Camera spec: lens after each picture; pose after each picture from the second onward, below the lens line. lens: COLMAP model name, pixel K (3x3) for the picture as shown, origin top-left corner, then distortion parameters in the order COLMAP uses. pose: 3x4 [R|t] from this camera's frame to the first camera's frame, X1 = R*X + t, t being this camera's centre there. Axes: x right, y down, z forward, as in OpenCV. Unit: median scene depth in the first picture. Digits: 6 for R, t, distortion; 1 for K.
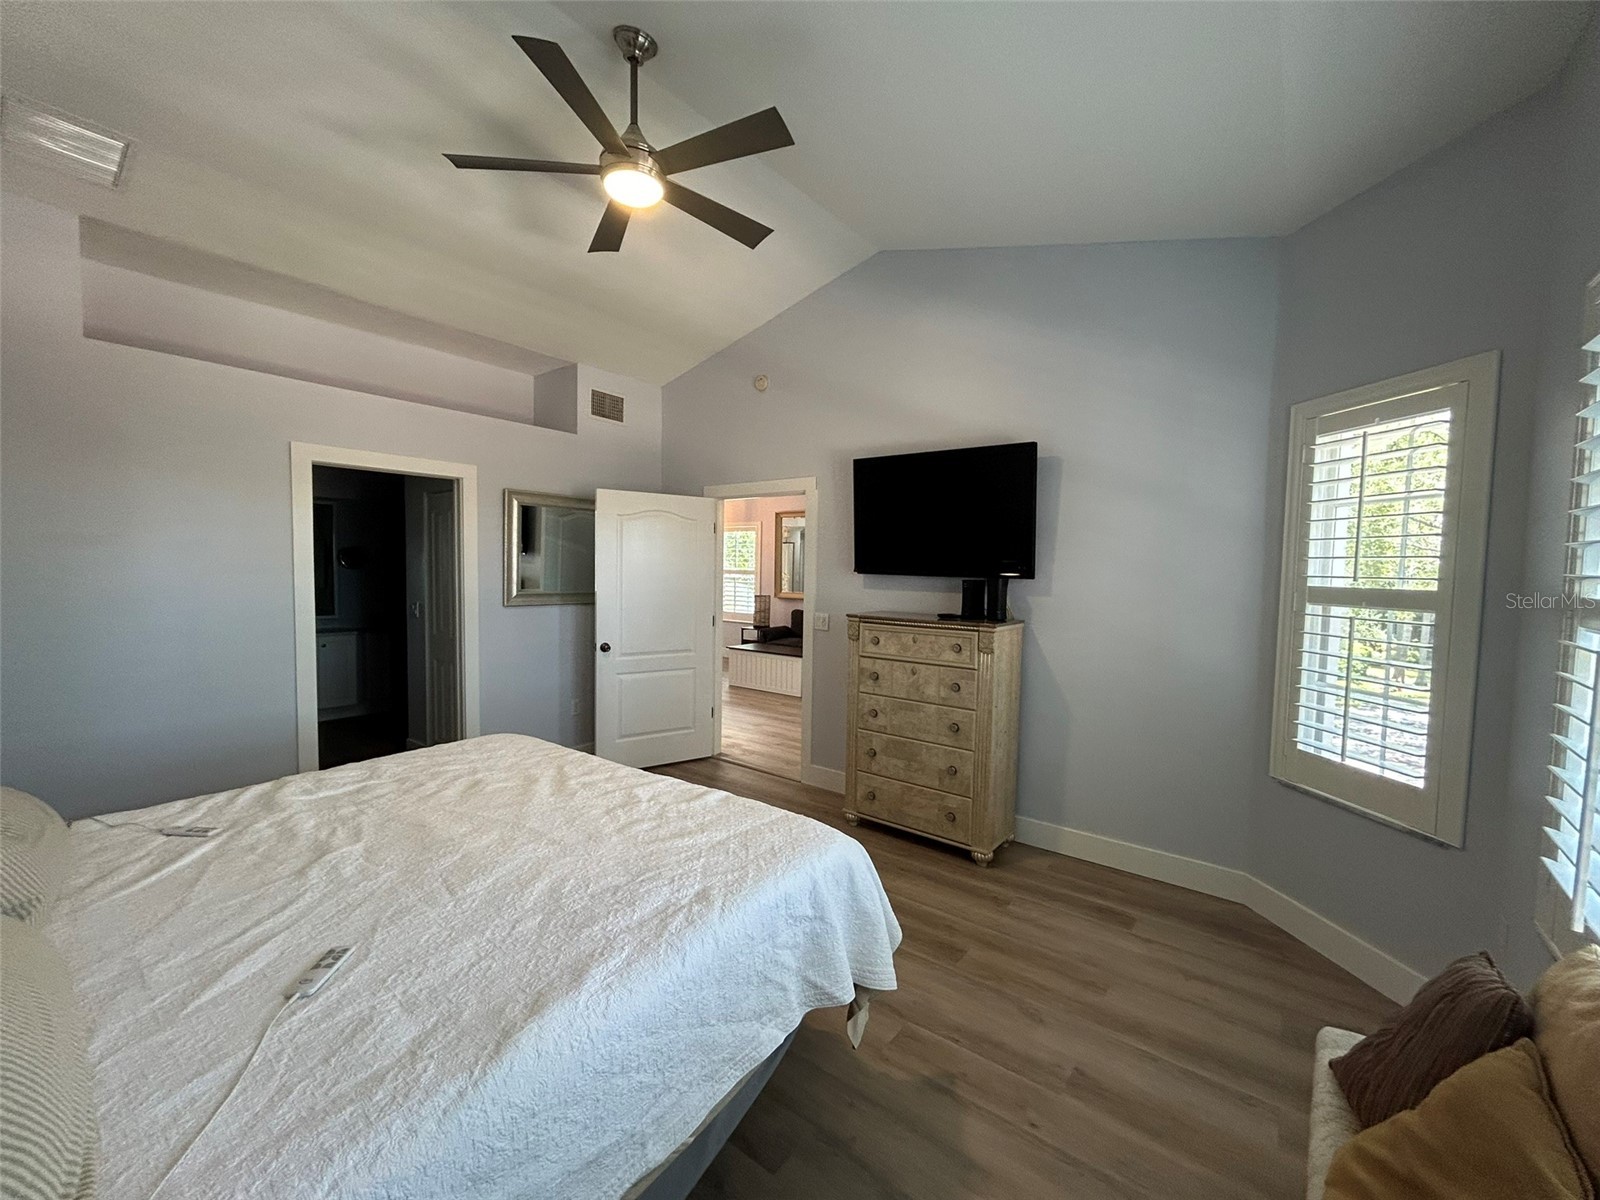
lens RADIAL K [[643.7, 0, 794.8], [0, 643.7, 601.6], [0, 0, 1]] dist [0.000797, -0.000211]
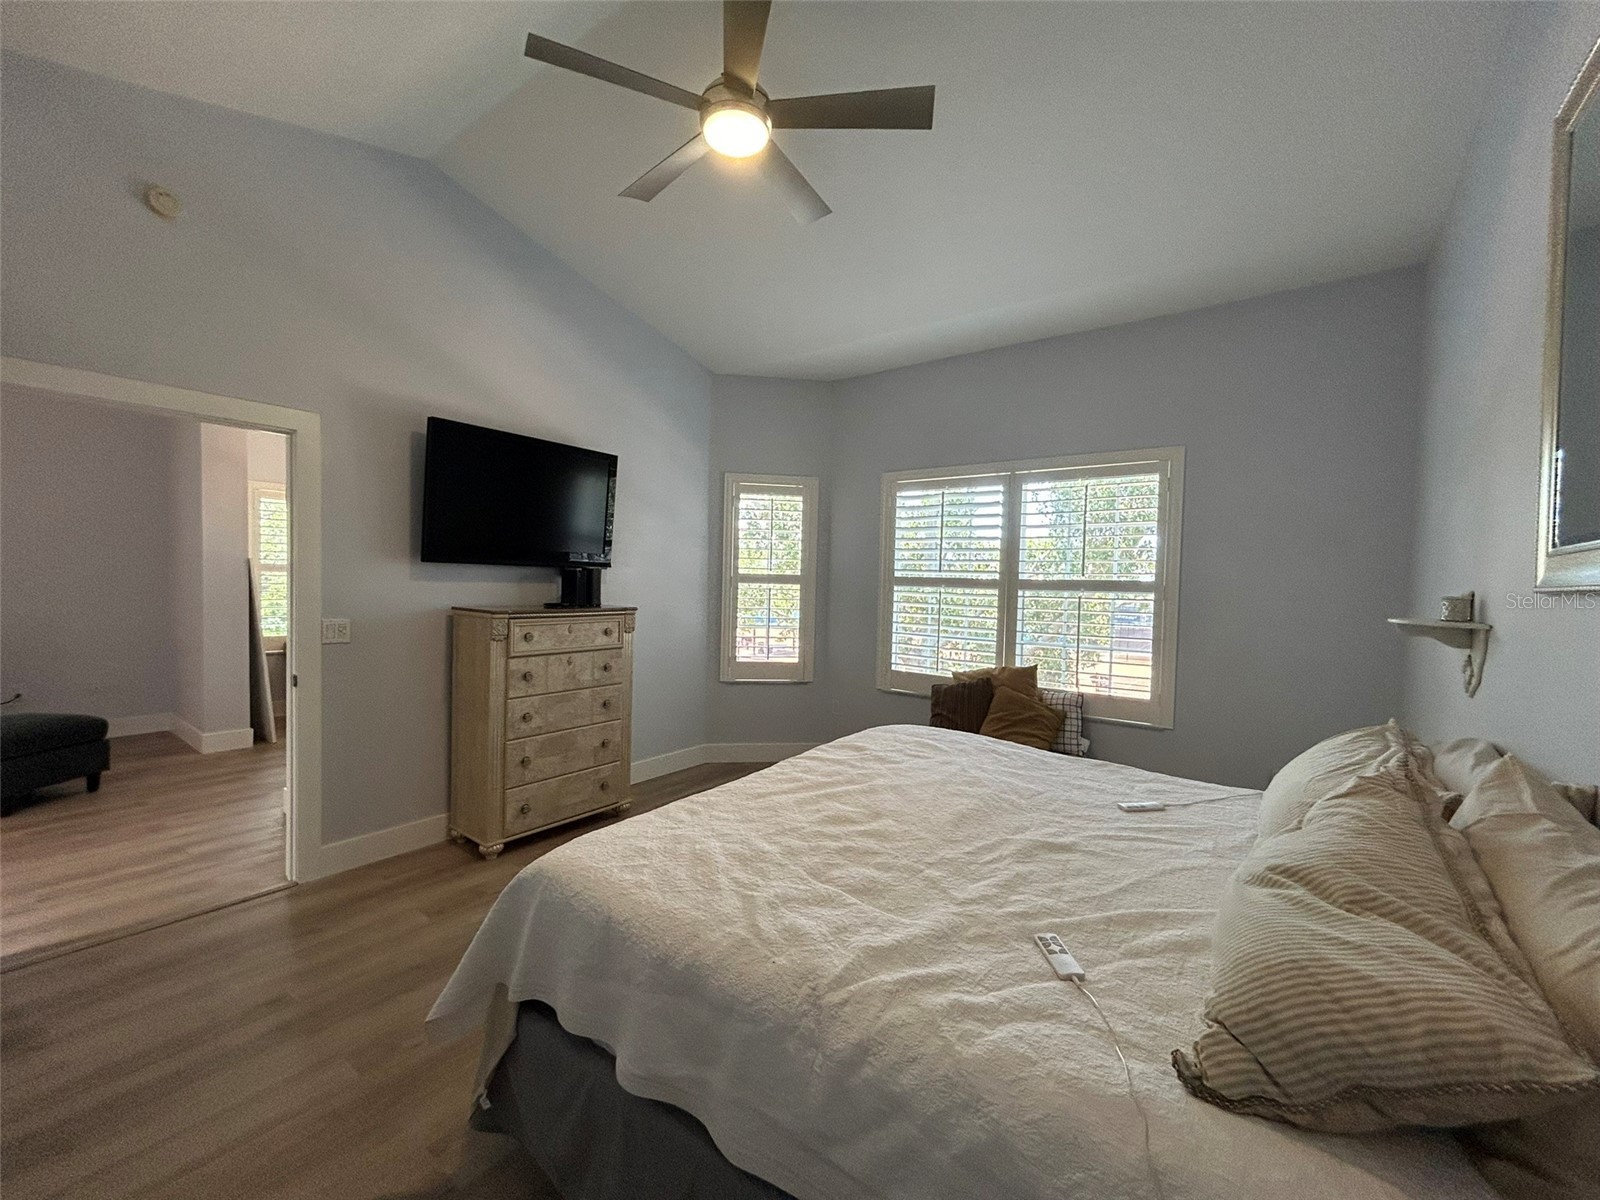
lens RADIAL K [[643.5, 0, 795.1], [0, 643.5, 602.1], [0, 0, 1]] dist [0.000322, 0.000267]
pose [[-0.016703, -0.053113, 0.998449, -0.907230], [0.030420, 0.998099, 0.053604, -0.029925], [-0.999398, 0.031268, -0.015055, 0.731709]]
